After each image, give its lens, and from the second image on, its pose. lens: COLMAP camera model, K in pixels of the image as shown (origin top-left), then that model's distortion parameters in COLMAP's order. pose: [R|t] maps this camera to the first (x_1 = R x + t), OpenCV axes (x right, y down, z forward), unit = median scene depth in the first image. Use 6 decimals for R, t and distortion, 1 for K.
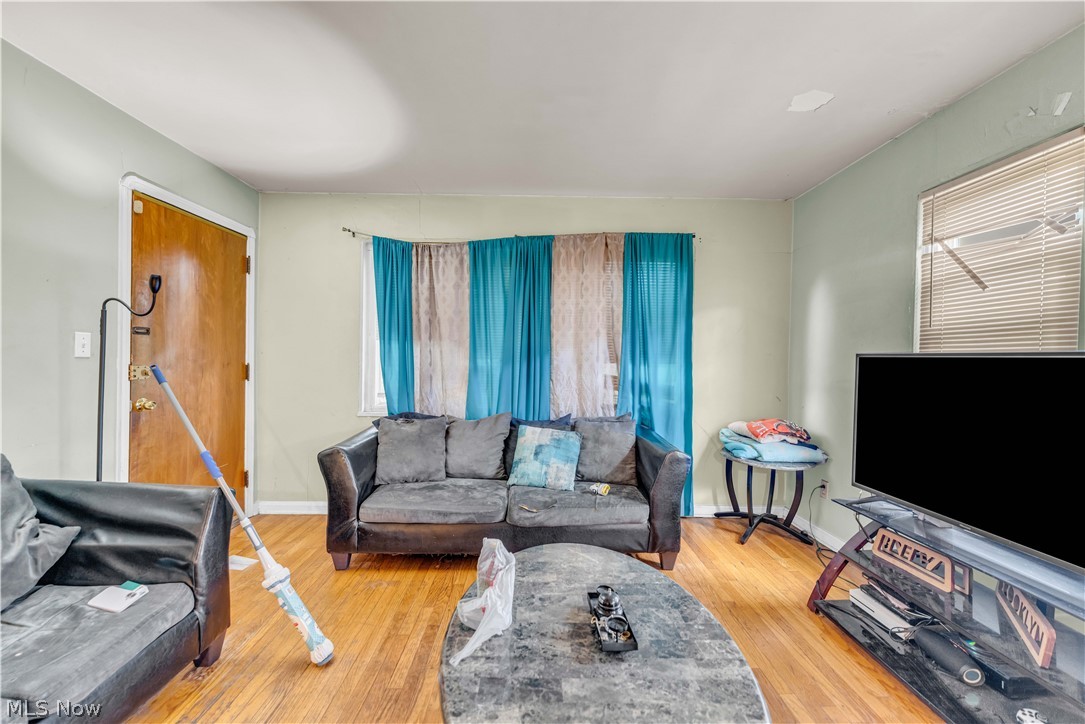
lens RADIAL K [[445.9, 0, 543.8], [0, 445.9, 364.0], [0, 0, 1]] dist [0.000300, -0.000390]
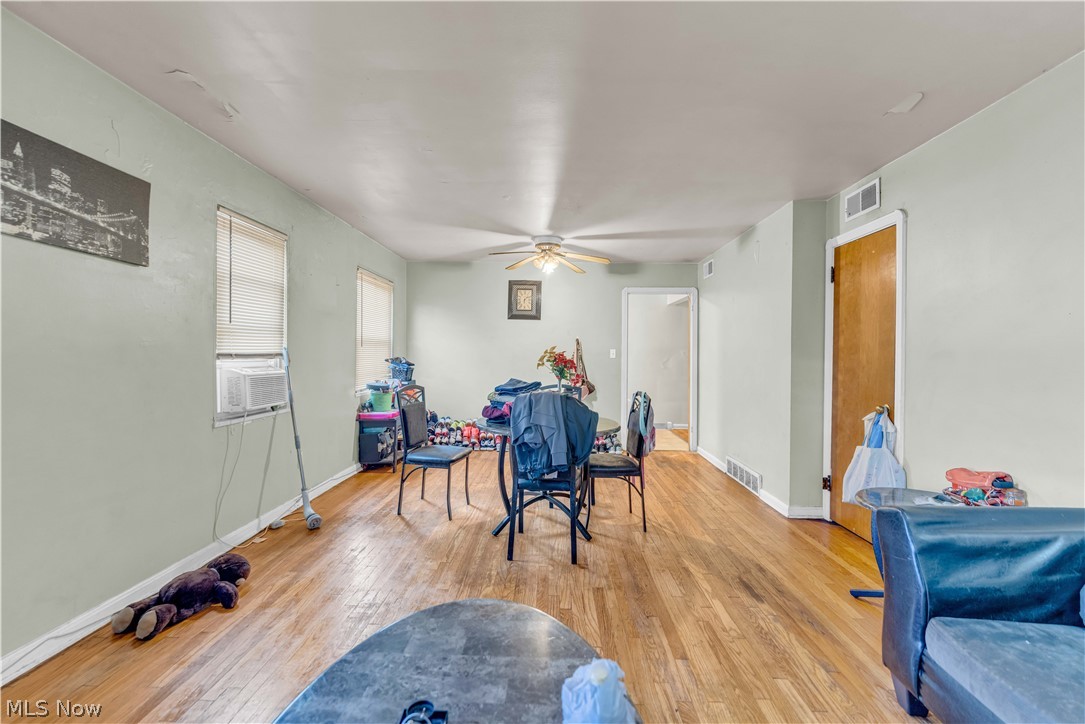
lens RADIAL K [[445.9, 0, 543.8], [0, 445.9, 364.0], [0, 0, 1]] dist [0.000300, -0.000390]
pose [[-0.998472, -0.029973, 0.046420, -0.066269], [-0.028992, 0.999345, 0.021680, -0.017857], [-0.047039, 0.020301, -0.998687, 2.016610]]
